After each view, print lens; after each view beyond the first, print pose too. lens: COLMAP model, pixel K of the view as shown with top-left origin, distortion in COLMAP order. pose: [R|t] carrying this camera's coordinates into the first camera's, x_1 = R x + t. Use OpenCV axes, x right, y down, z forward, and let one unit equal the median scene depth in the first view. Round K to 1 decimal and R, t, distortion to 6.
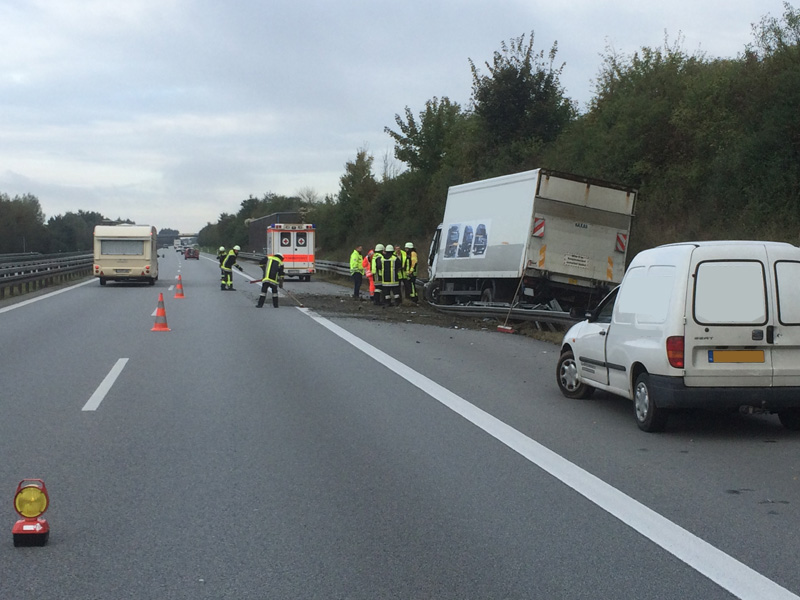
lens RADIAL K [[1258.3, 0, 400.0], [0, 1258.3, 300.0], [0, 0, 1]] dist [-0.013688, -0.018776]
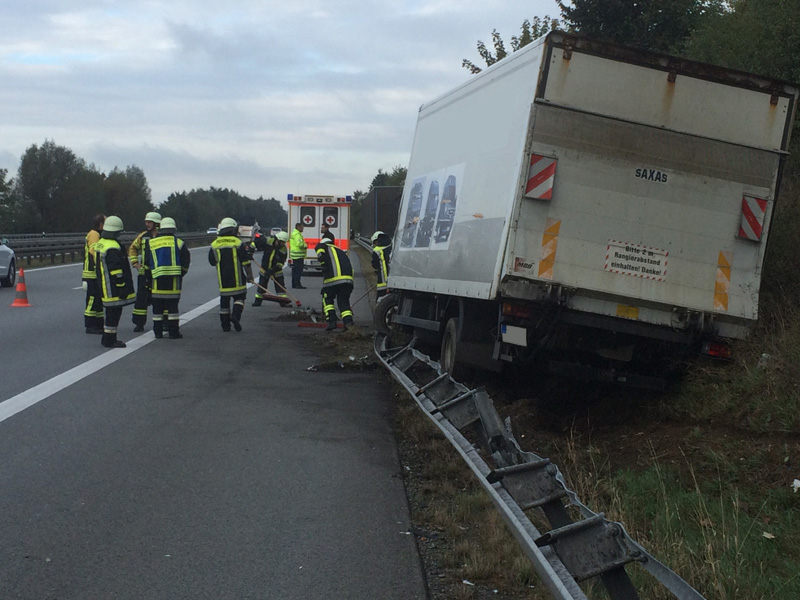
lens RADIAL K [[1328.8, 0, 400.0], [0, 1328.8, 300.0], [0, 0, 1]] dist [-0.018333, 0.157594]
pose [[0.990860, 0.022211, -0.133056, 0.120692], [-0.020960, 0.999722, 0.010801, -0.021476], [0.133259, -0.007914, 0.991050, 0.558532]]
